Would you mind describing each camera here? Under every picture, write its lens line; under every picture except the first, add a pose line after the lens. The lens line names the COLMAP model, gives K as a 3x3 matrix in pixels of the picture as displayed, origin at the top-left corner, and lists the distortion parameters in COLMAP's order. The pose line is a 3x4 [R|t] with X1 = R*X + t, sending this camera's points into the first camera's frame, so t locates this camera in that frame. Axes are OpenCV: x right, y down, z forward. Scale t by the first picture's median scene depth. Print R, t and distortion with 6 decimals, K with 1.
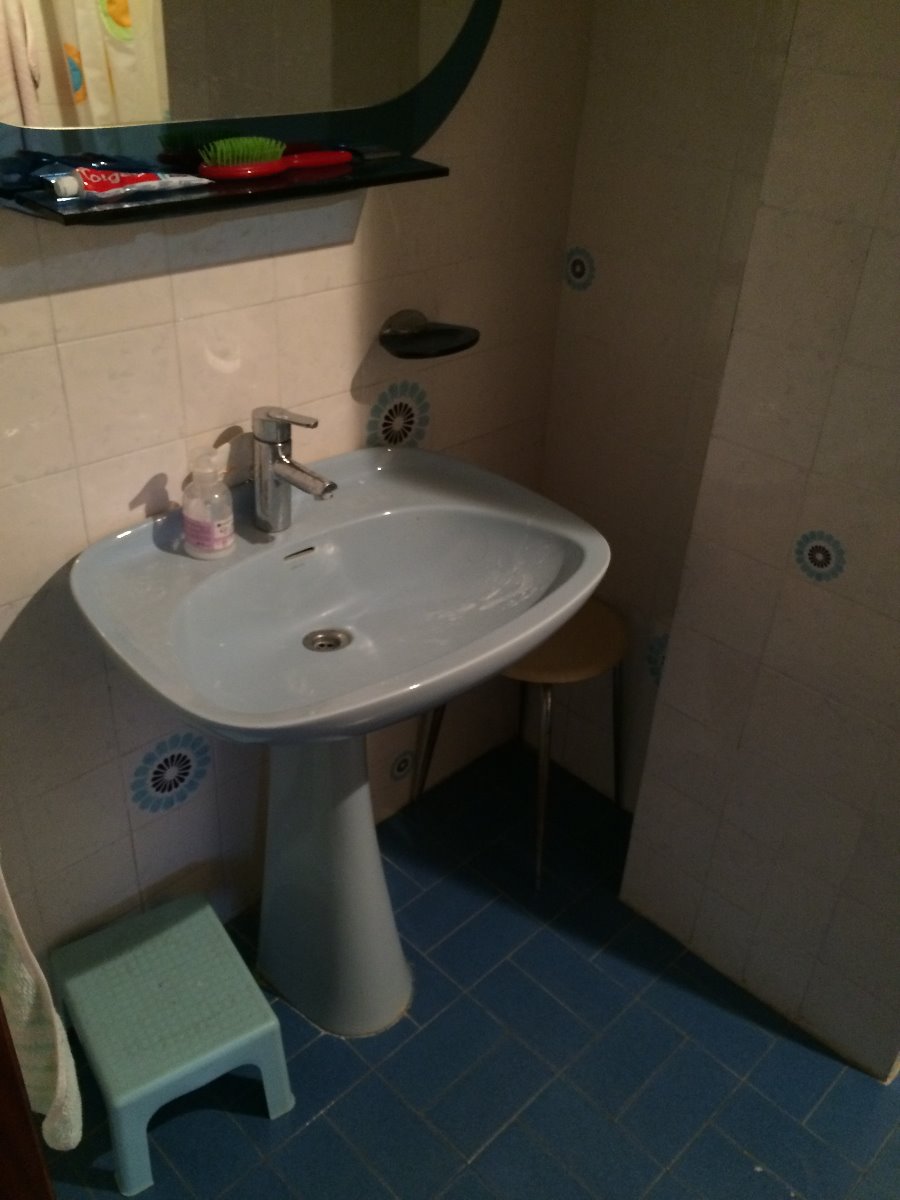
lens RADIAL K [[1032.5, 0, 446.5], [0, 1032.5, 599.7], [0, 0, 1]] dist [0.086114, -0.114209]
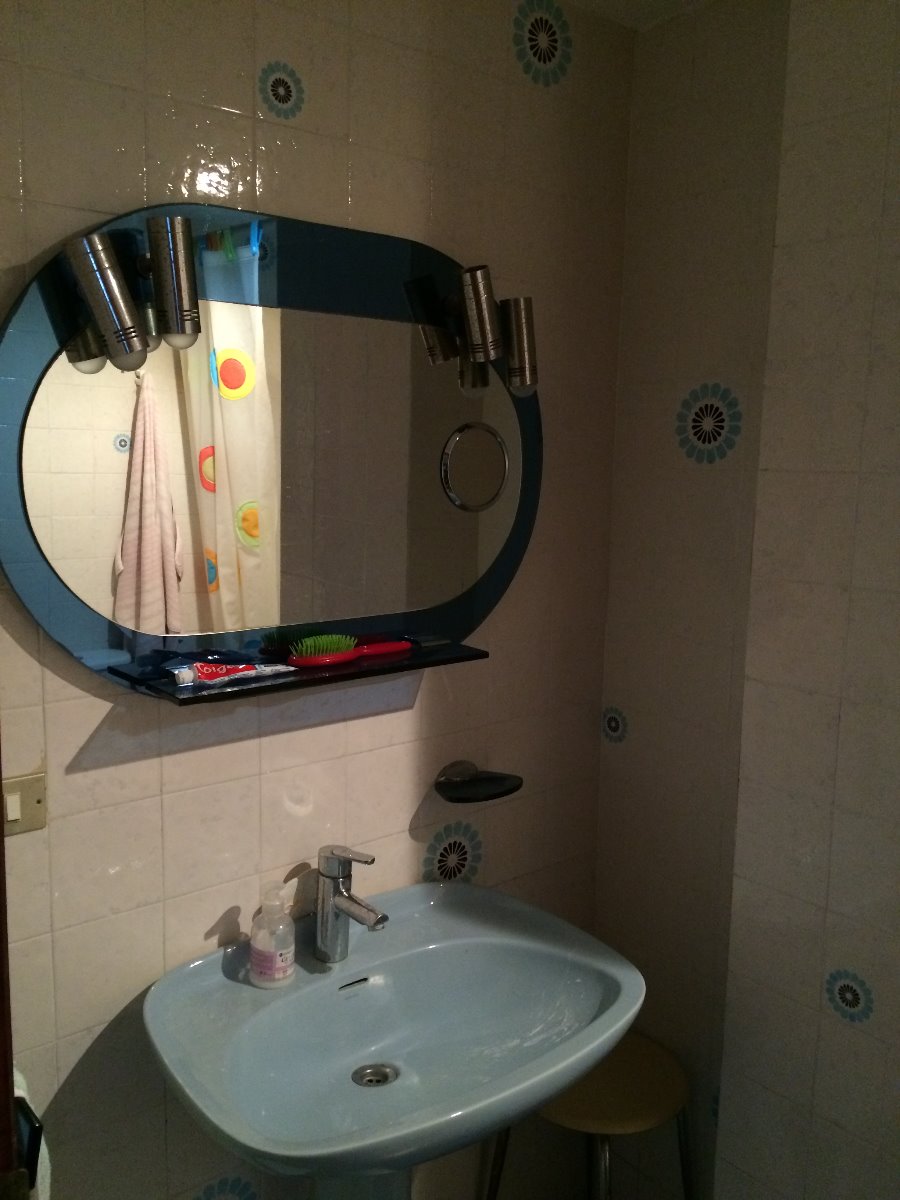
lens RADIAL K [[1032.5, 0, 447.8], [0, 1032.5, 601.4], [0, 0, 1]] dist [0.086114, -0.114209]
pose [[0.995856, -0.018810, -0.088982, 0.060304], [-0.018461, 0.916203, -0.400288, 0.023305], [0.089055, 0.400272, 0.912059, -0.140697]]
